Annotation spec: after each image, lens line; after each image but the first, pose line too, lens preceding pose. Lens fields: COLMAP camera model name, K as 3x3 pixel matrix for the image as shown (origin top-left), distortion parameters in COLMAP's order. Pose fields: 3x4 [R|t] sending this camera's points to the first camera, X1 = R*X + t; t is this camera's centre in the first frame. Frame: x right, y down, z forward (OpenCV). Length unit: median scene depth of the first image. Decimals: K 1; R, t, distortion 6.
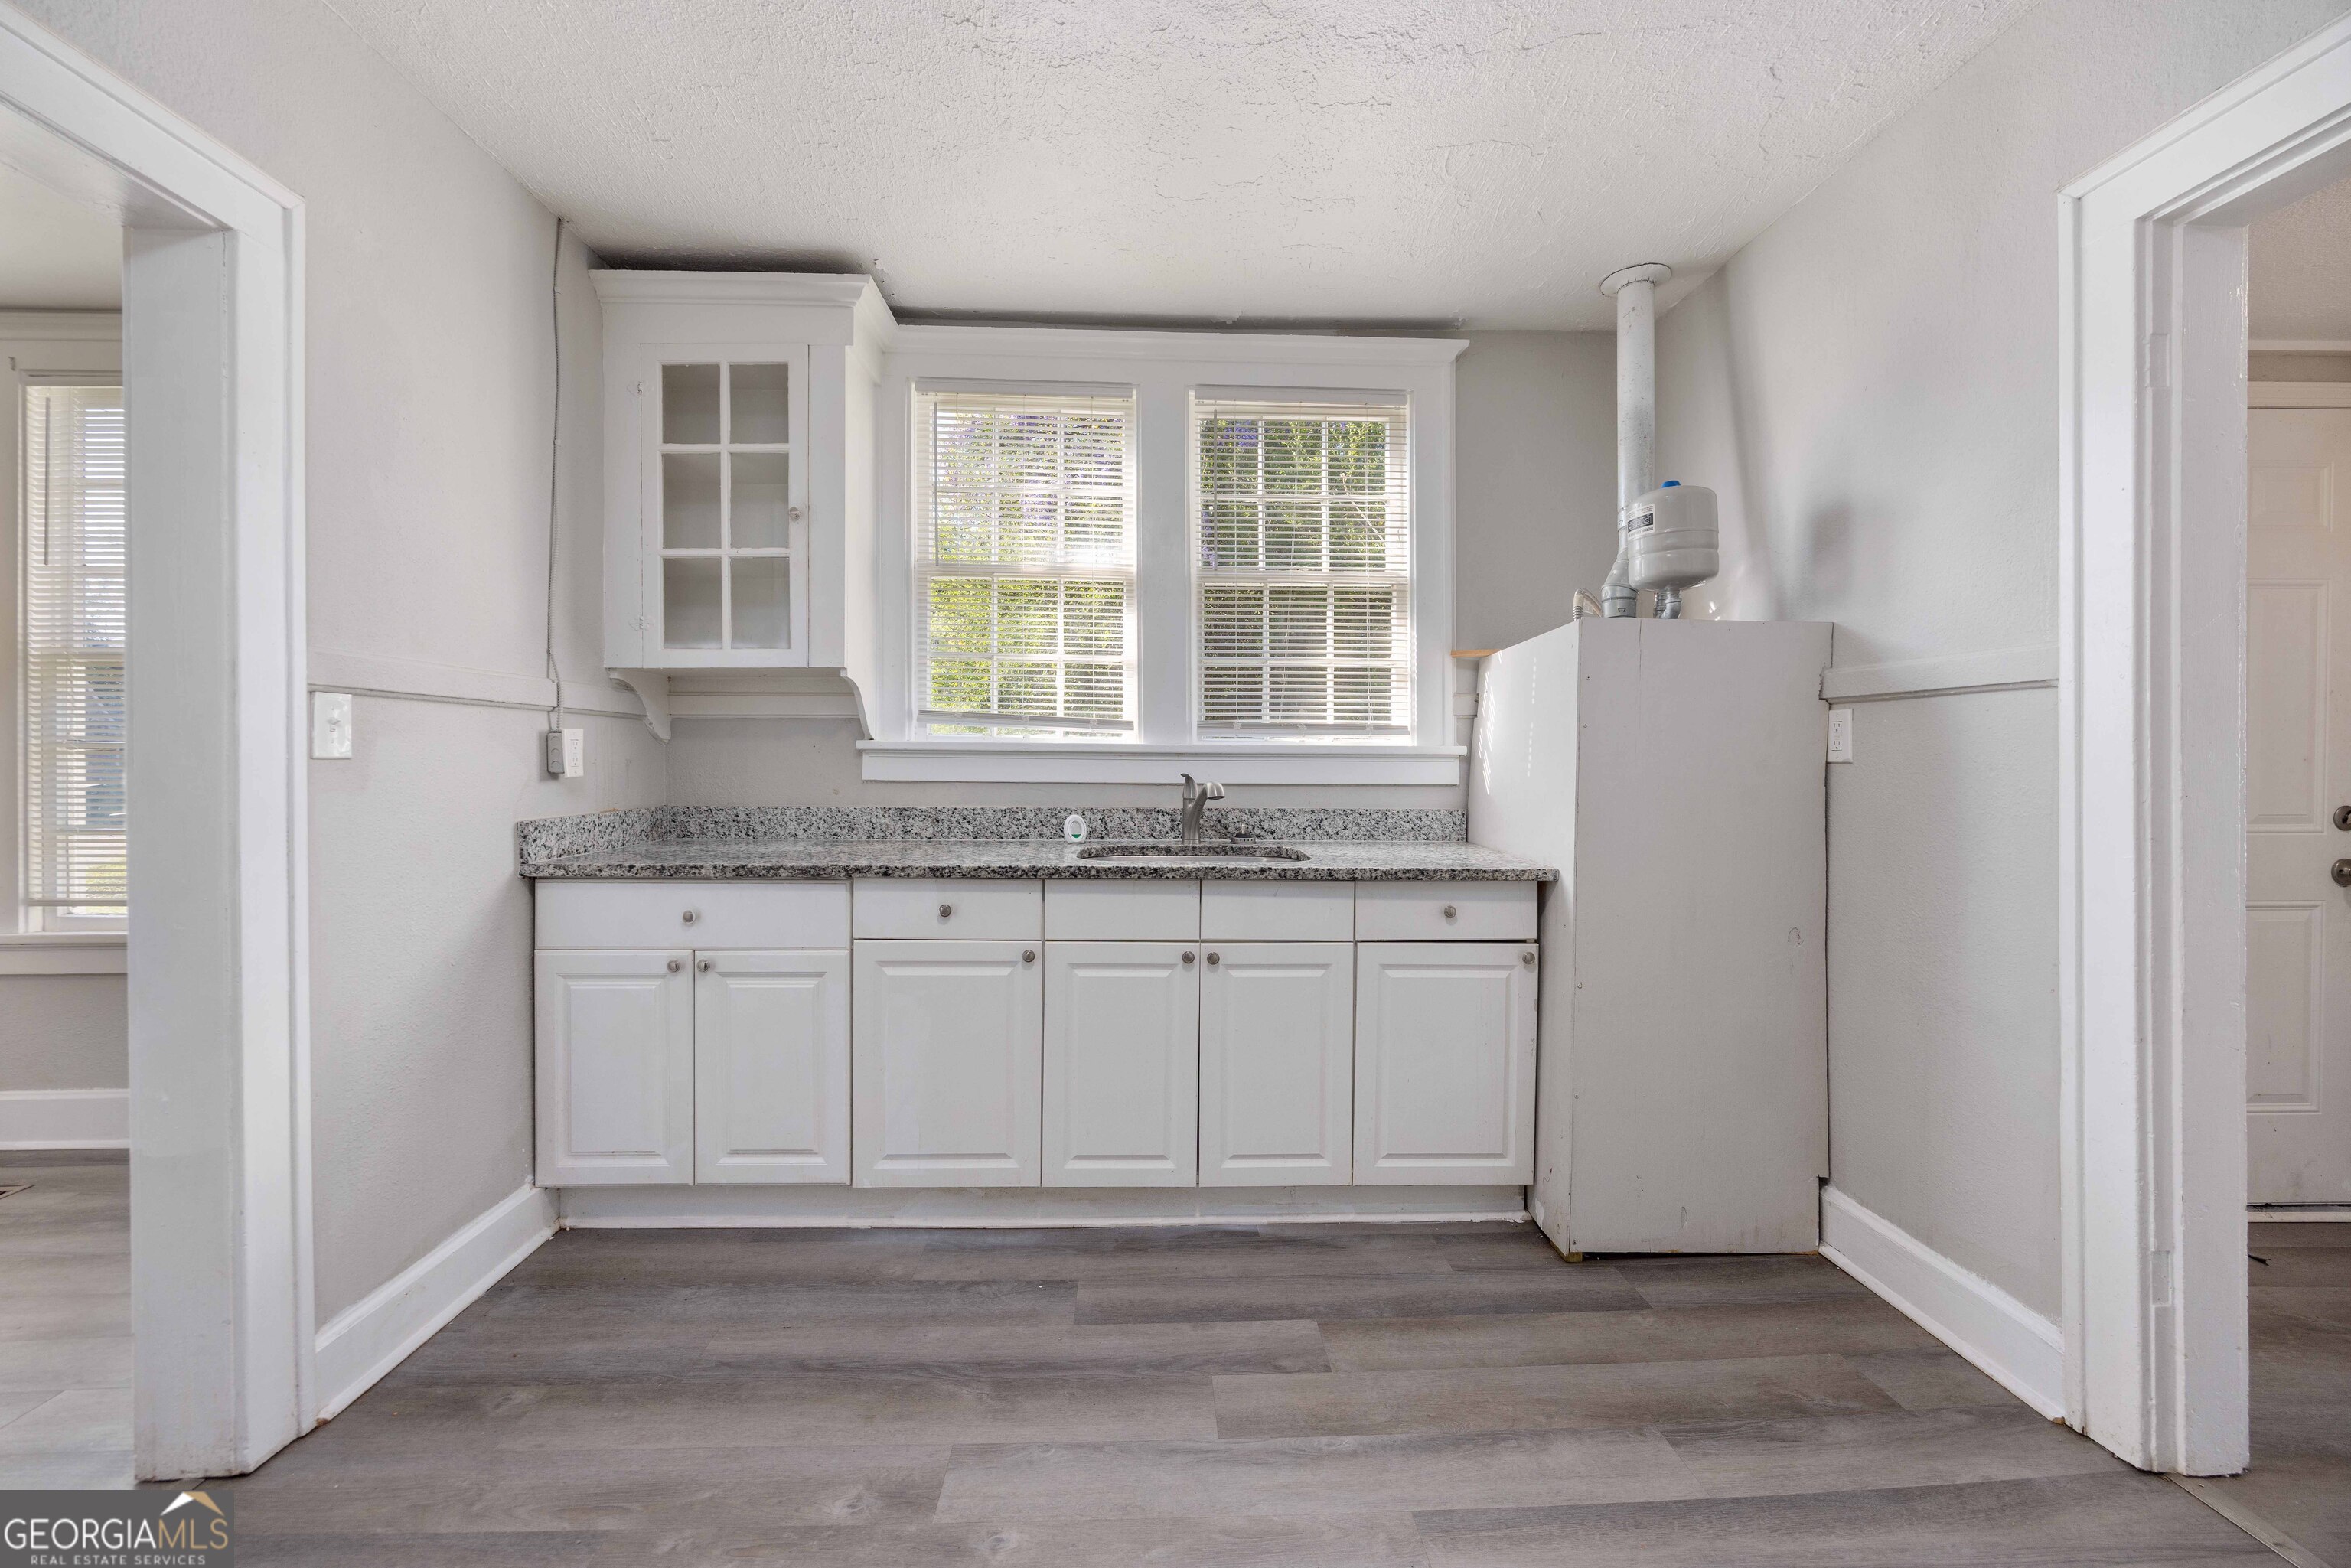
lens RADIAL K [[916.7, 0, 1187.5], [0, 916.7, 760.1], [0, 0, 1]] dist [-0.001457, -0.000016]
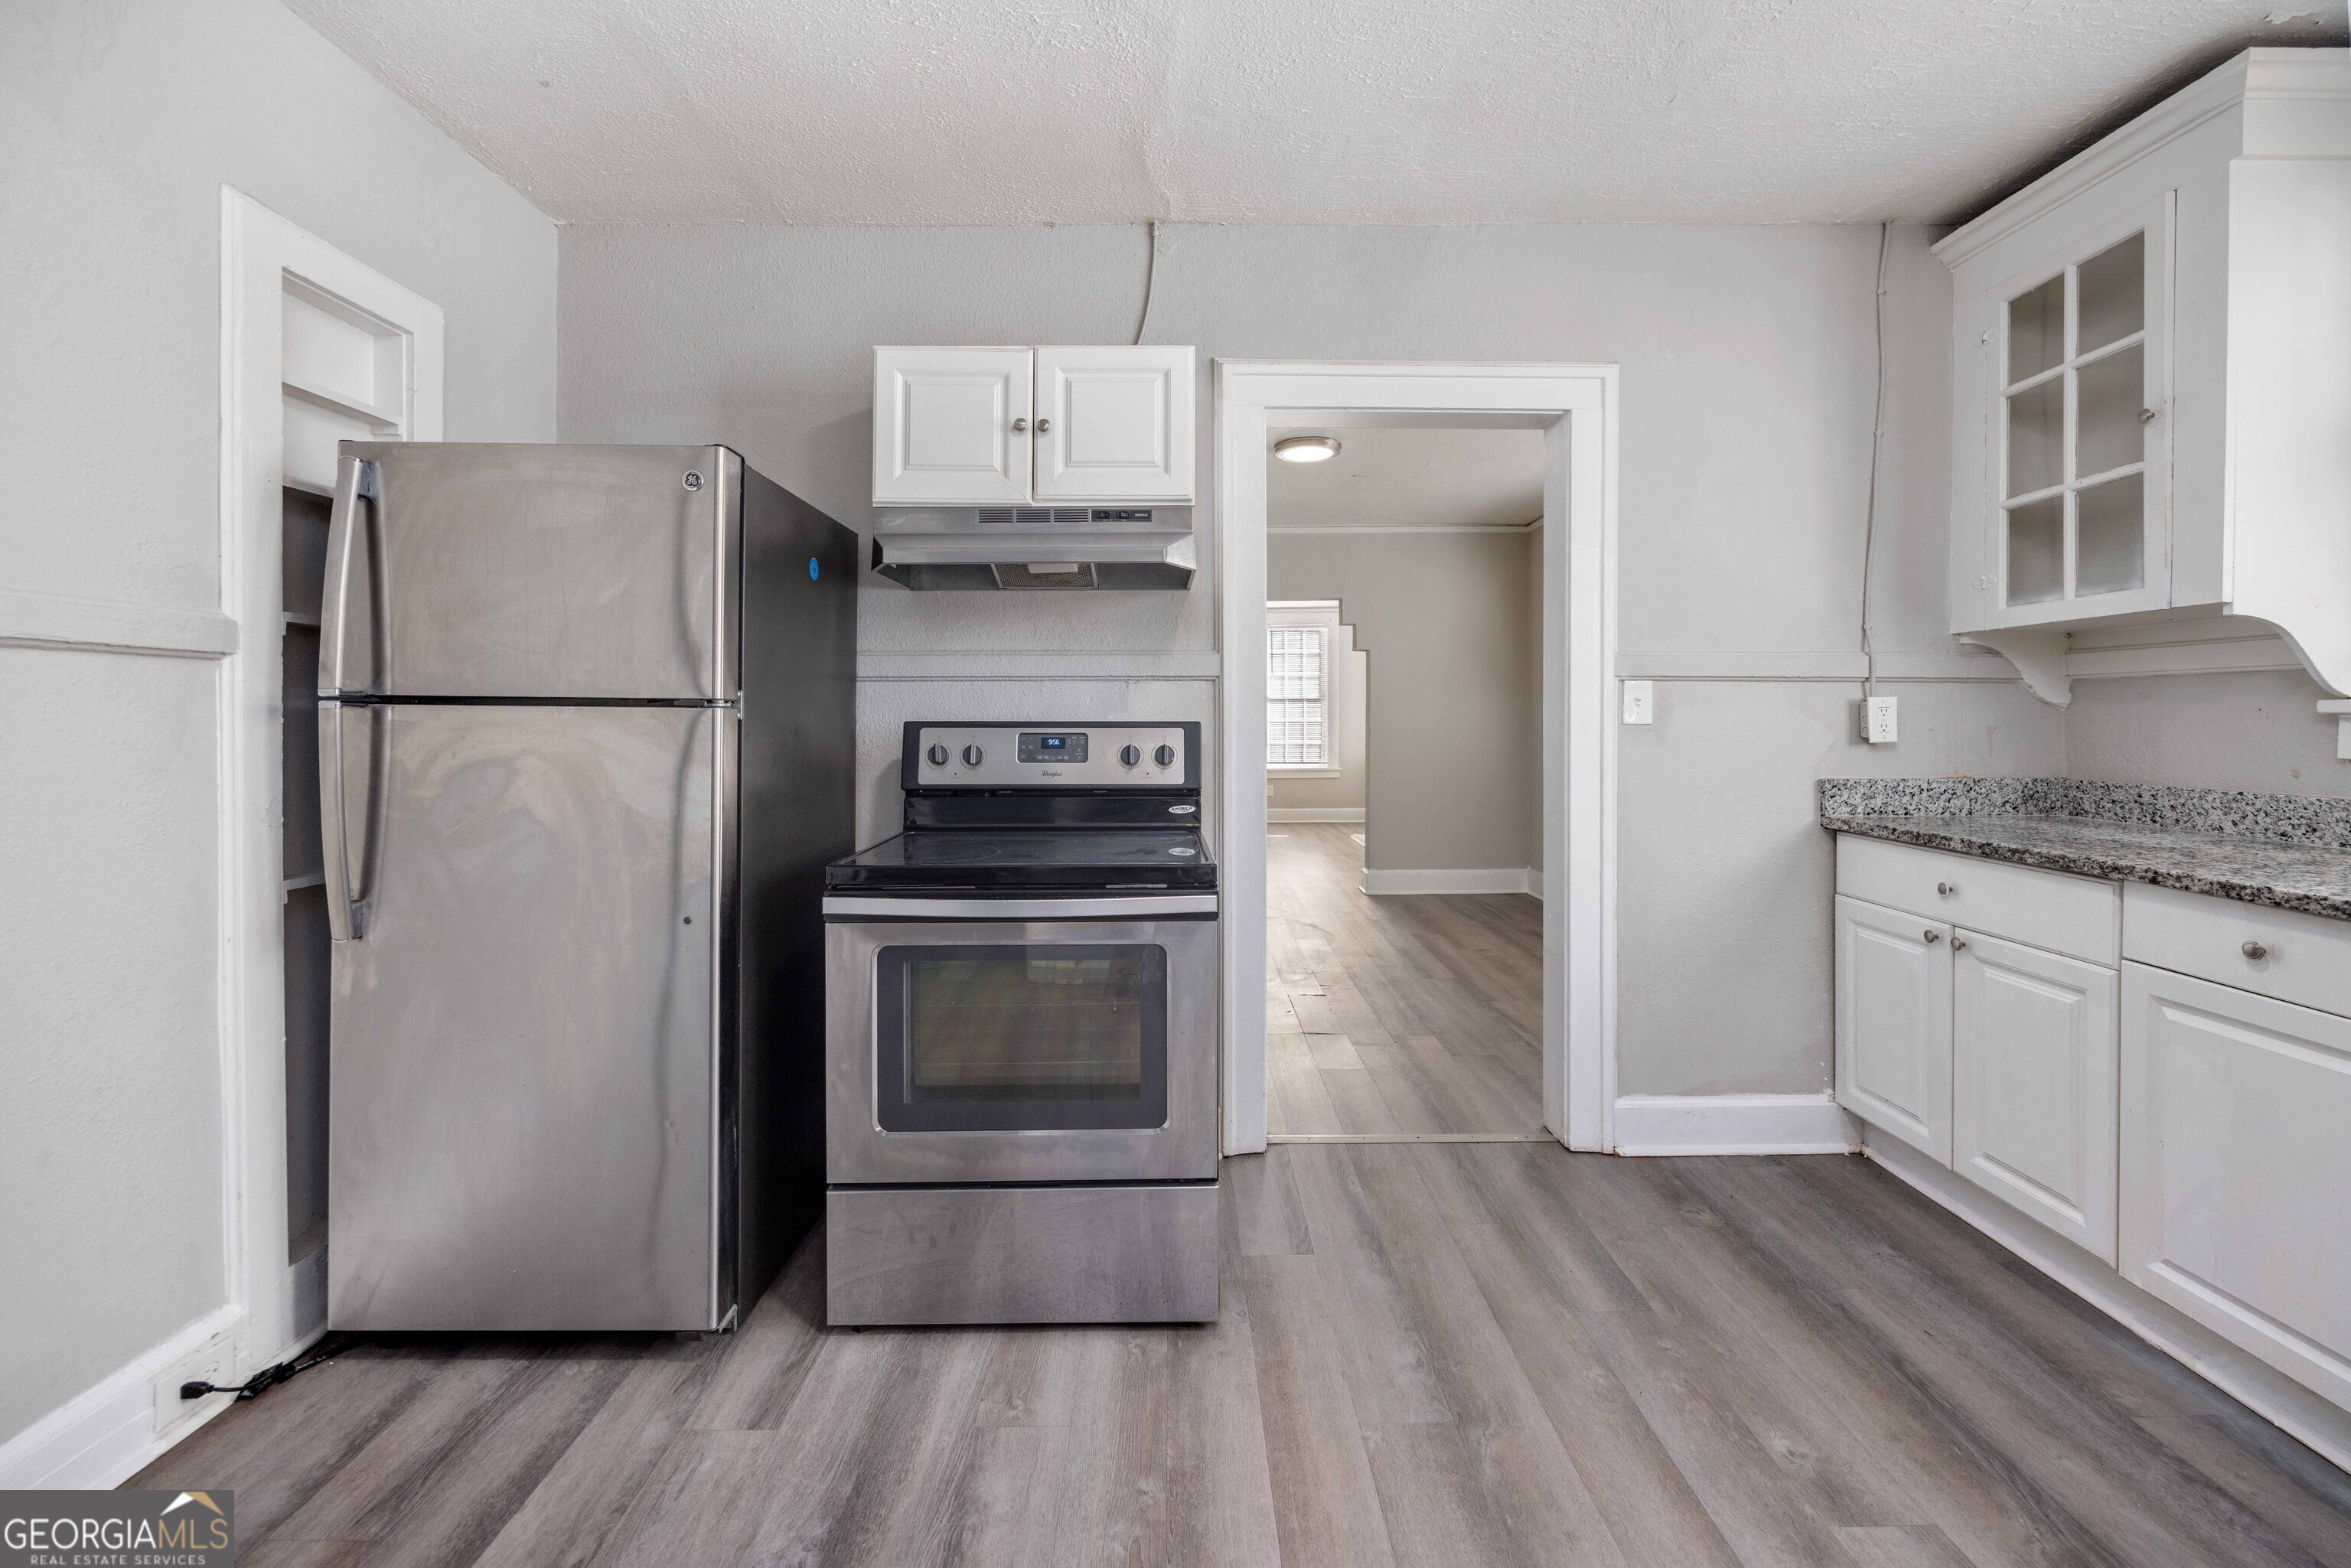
lens RADIAL K [[912.4, 0, 1184.4], [0, 912.4, 723.9], [0, 0, 1]] dist [-0.000763, -0.000121]
pose [[-0.028134, 0.004876, -0.999592, 0.439466], [-0.004669, 0.999977, 0.005010, -0.004402], [0.999593, 0.004808, -0.028110, 0.224097]]
